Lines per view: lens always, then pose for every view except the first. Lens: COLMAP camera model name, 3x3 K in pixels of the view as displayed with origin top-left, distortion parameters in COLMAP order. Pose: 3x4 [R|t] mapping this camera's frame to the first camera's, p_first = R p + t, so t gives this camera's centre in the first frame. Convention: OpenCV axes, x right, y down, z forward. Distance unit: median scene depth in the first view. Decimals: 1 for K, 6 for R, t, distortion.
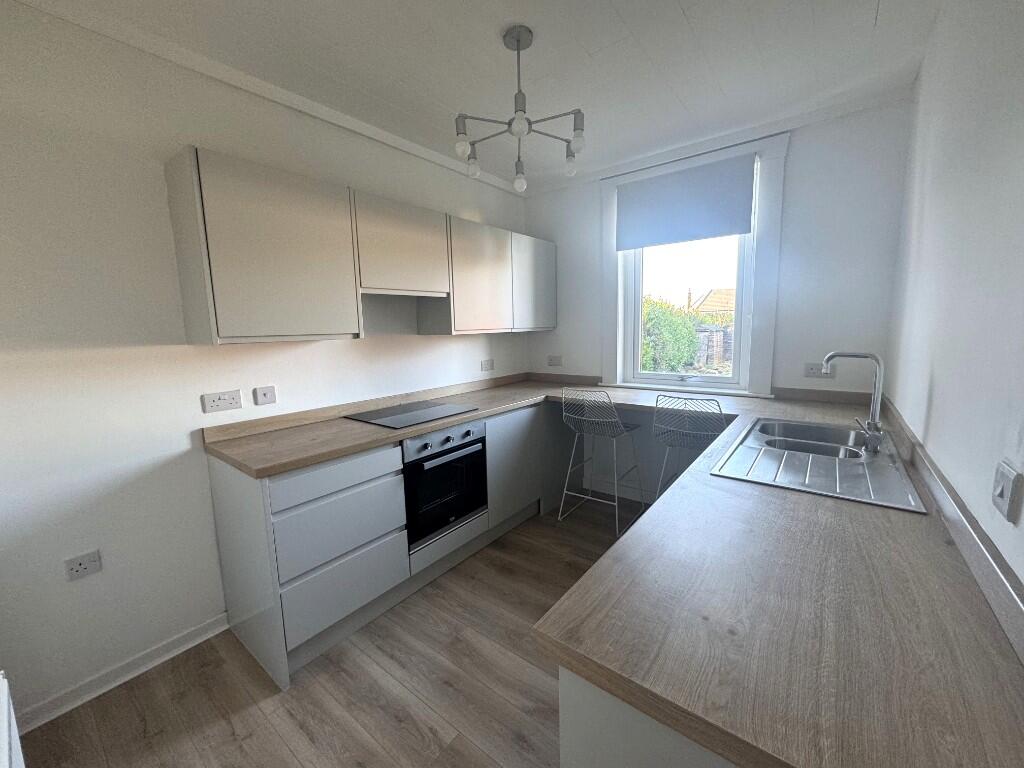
lens RADIAL K [[405.6, 0, 512.0], [0, 405.6, 384.0], [0, 0, 1]] dist [-0.002235, 0.000165]
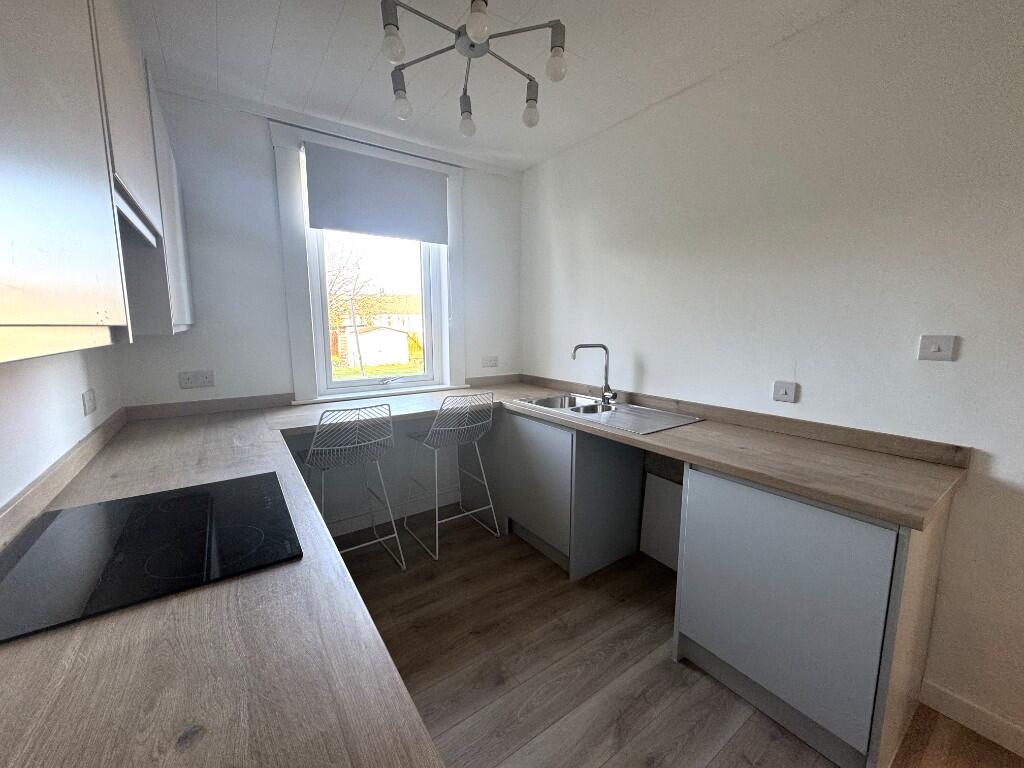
lens RADIAL K [[409.2, 0, 513.8], [0, 409.2, 378.3], [0, 0, 1]] dist [0.000155, 0.000074]
pose [[0.287517, -0.101146, 0.952420, -0.452614], [0.121631, 0.990213, 0.068442, -0.055958], [-0.950021, 0.096166, 0.297005, 0.479299]]
